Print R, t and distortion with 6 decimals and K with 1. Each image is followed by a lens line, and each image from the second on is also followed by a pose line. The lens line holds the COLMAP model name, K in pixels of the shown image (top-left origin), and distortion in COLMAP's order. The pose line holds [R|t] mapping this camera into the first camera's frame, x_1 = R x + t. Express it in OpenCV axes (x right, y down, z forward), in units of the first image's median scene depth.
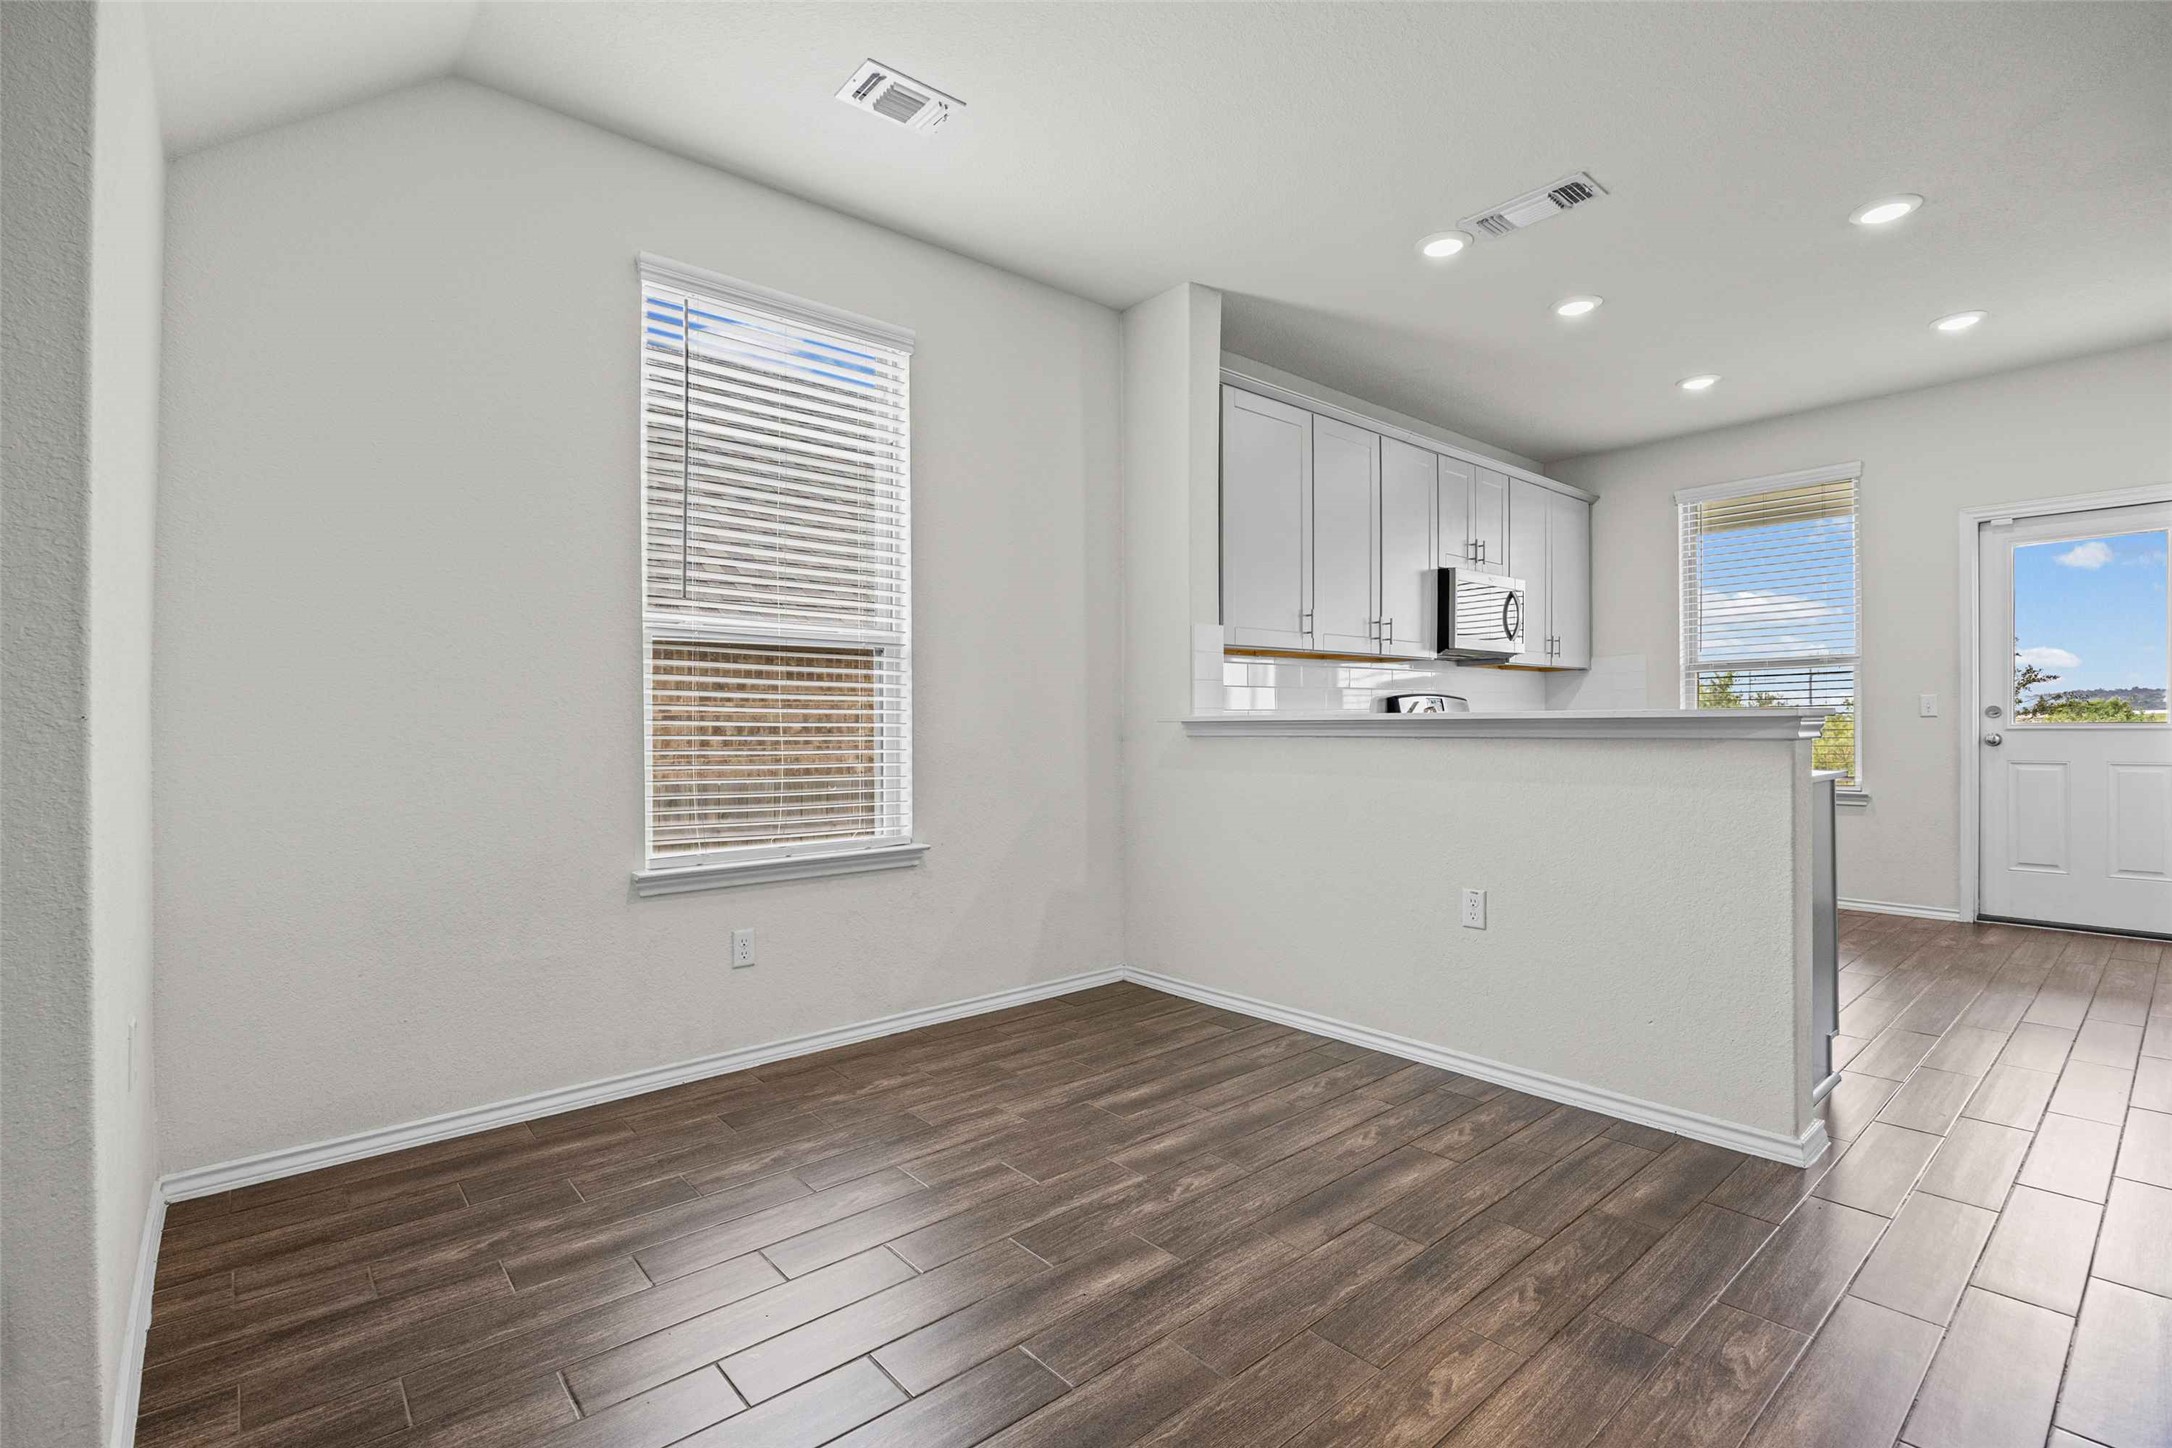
lens RADIAL K [[994.2, 0, 1091.9], [0, 994.2, 725.6], [0, 0, 1]] dist [0.001063, 0.000276]
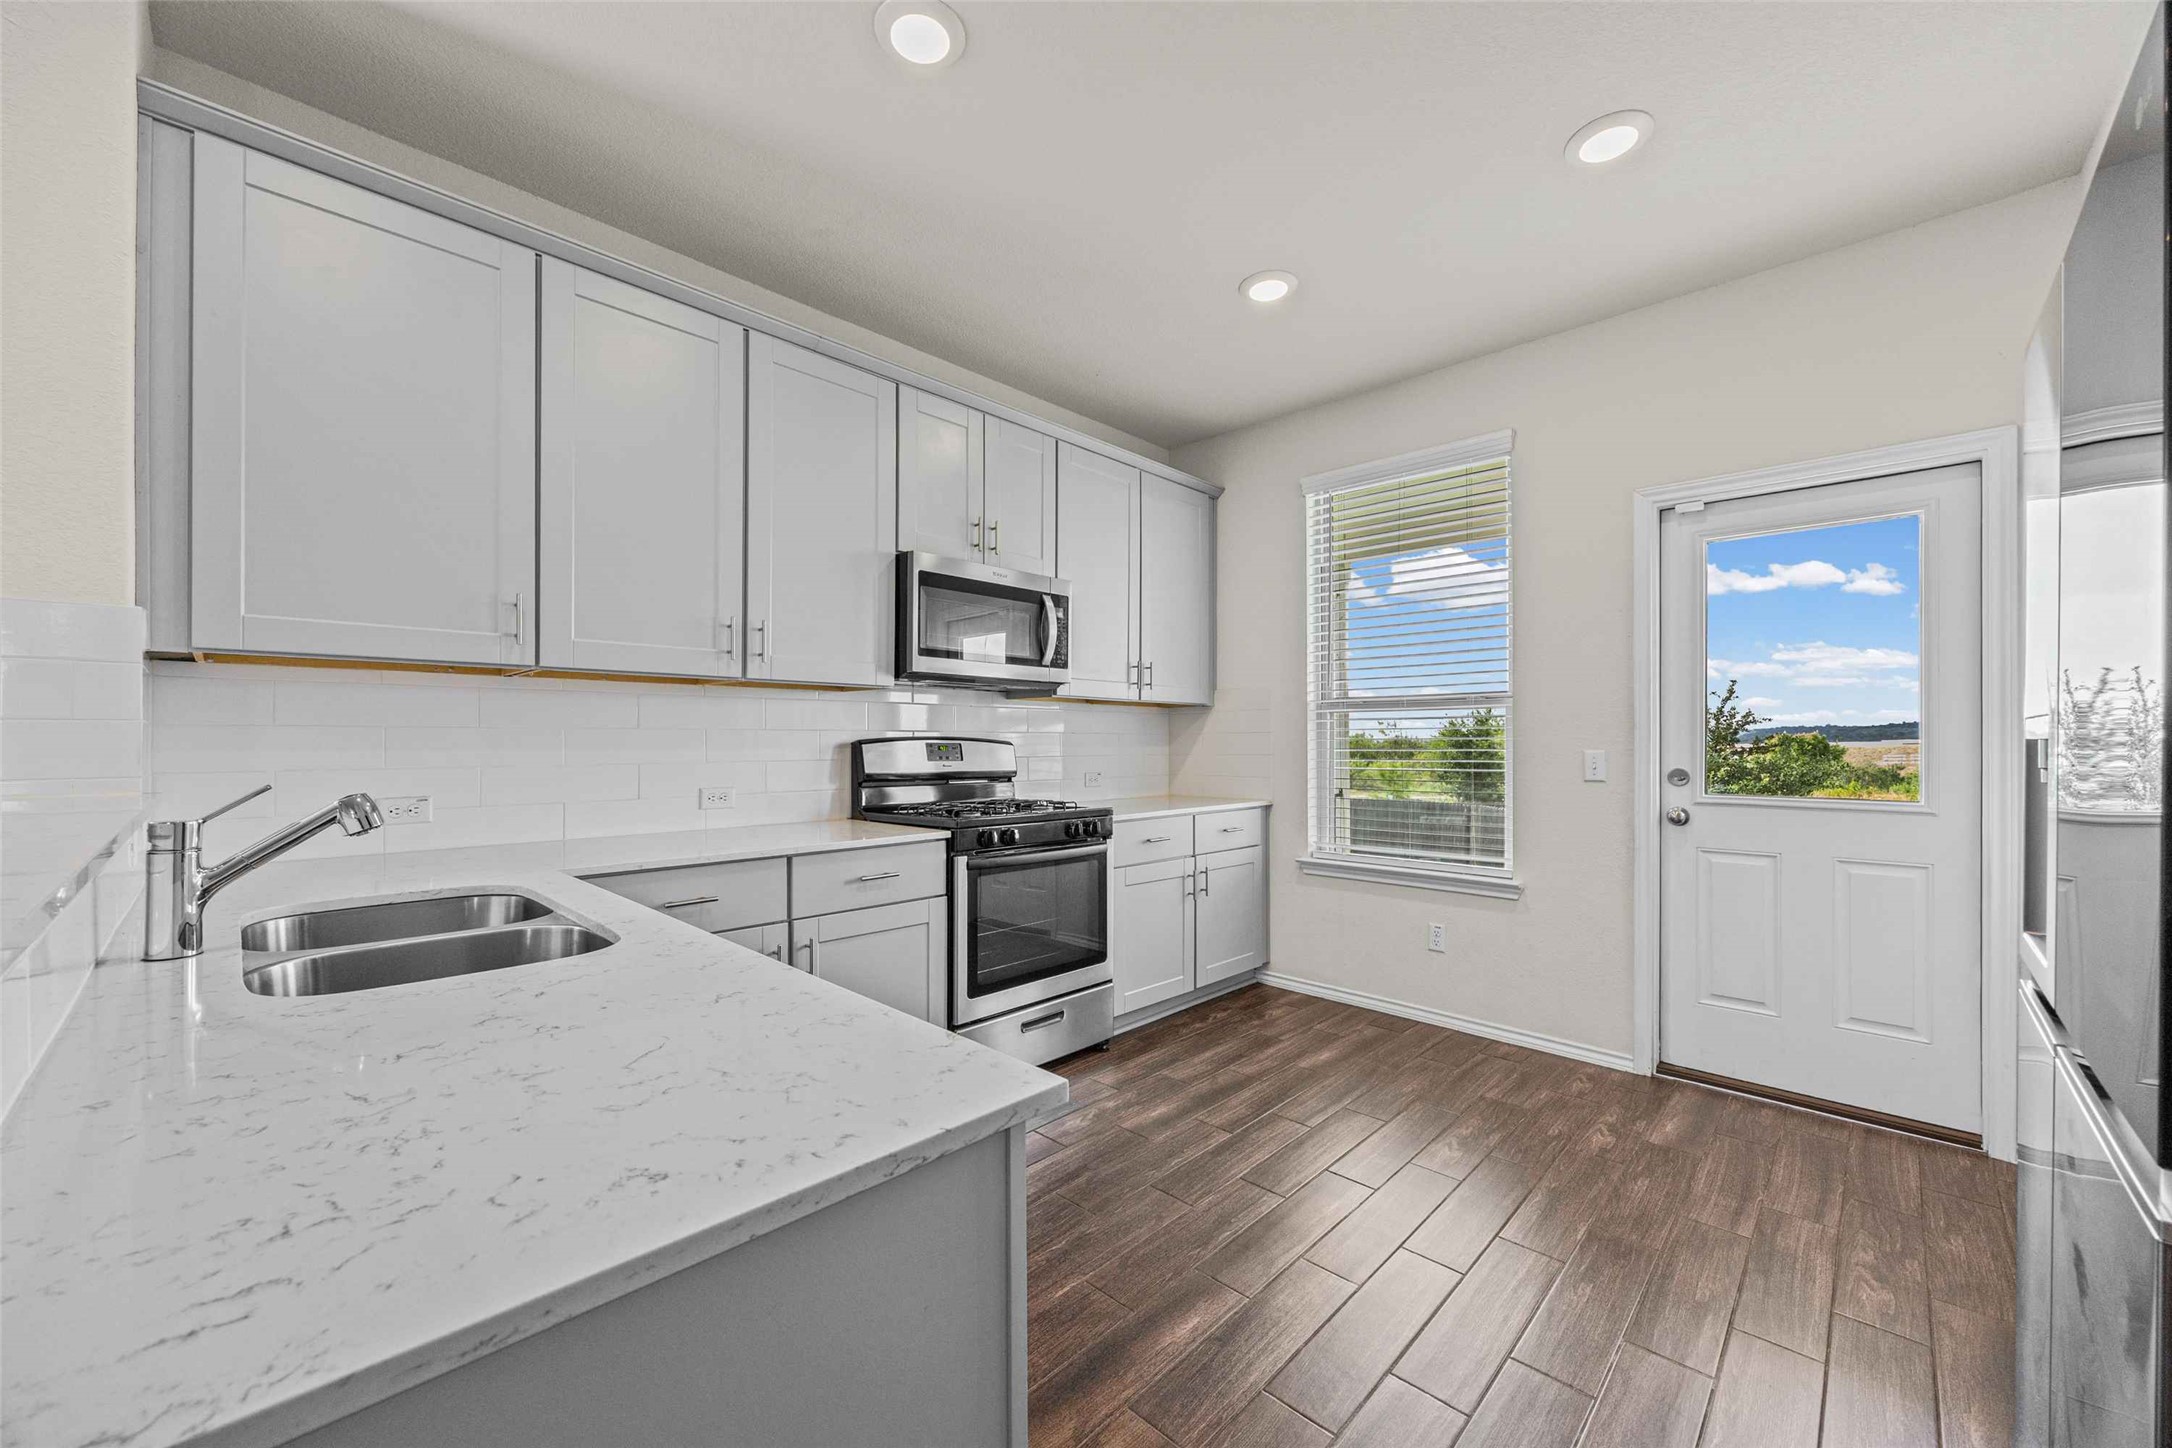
lens RADIAL K [[825.0, 0, 1078.2], [0, 825.0, 732.8], [0, 0, 1]] dist [-0.002345, 0.000056]
pose [[0.997473, 0.013947, 0.069664, 0.435742], [-0.012949, 0.999807, -0.014761, -0.030510], [-0.069857, 0.013822, 0.997461, 0.442249]]
